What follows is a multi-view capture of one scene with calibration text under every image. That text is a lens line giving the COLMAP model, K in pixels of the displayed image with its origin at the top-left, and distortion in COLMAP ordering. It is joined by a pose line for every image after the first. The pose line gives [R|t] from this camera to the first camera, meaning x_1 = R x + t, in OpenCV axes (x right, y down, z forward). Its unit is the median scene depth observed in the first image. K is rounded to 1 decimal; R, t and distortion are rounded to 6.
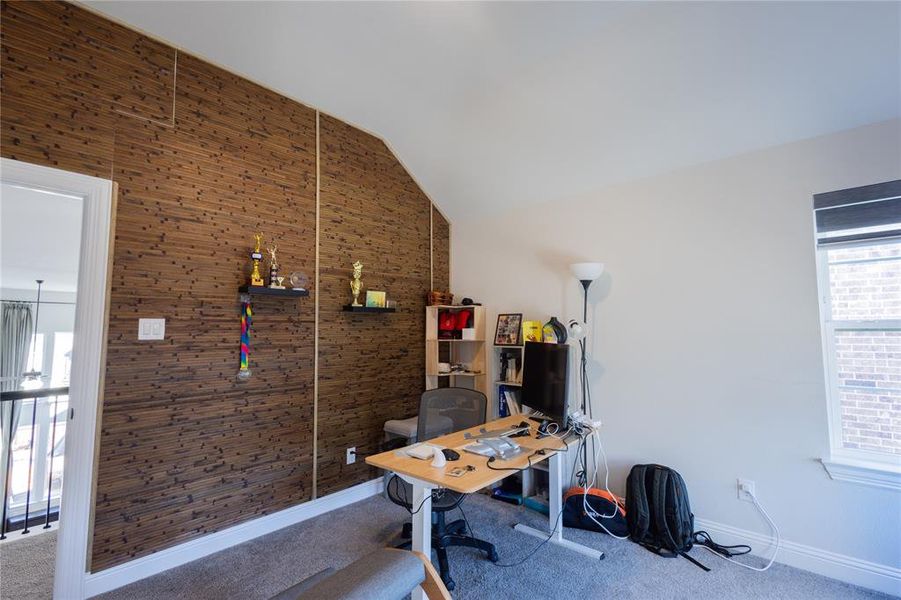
lens RADIAL K [[415.4, 0, 451.5], [0, 415.4, 300.5], [0, 0, 1]] dist [0.003833, -0.000224]
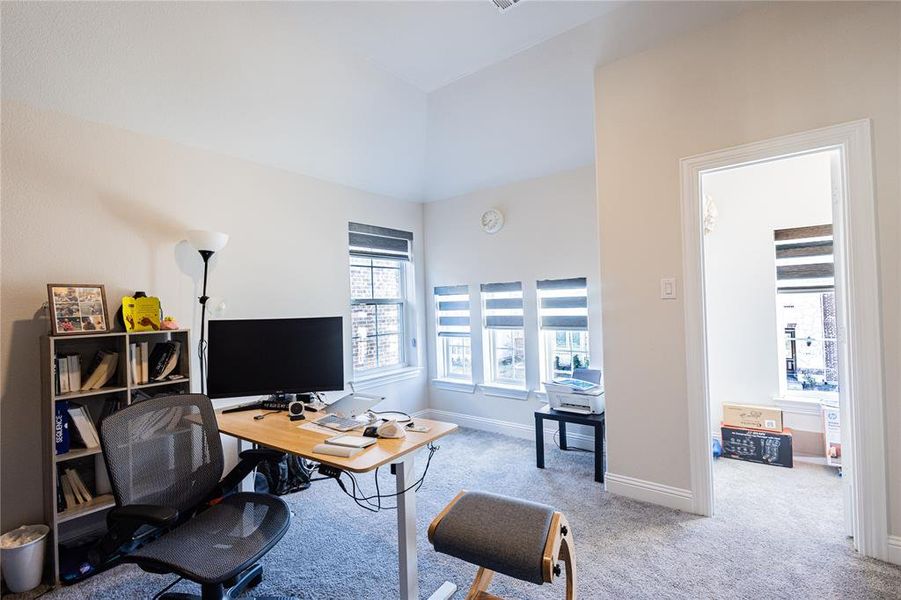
lens RADIAL K [[415.4, 0, 451.5], [0, 415.4, 300.5], [0, 0, 1]] dist [0.003833, -0.000224]
pose [[-0.103319, 0.012472, 0.994570, -0.681014], [-0.045186, 0.998830, -0.017220, 0.053620], [-0.993621, -0.046720, -0.102635, 0.644470]]
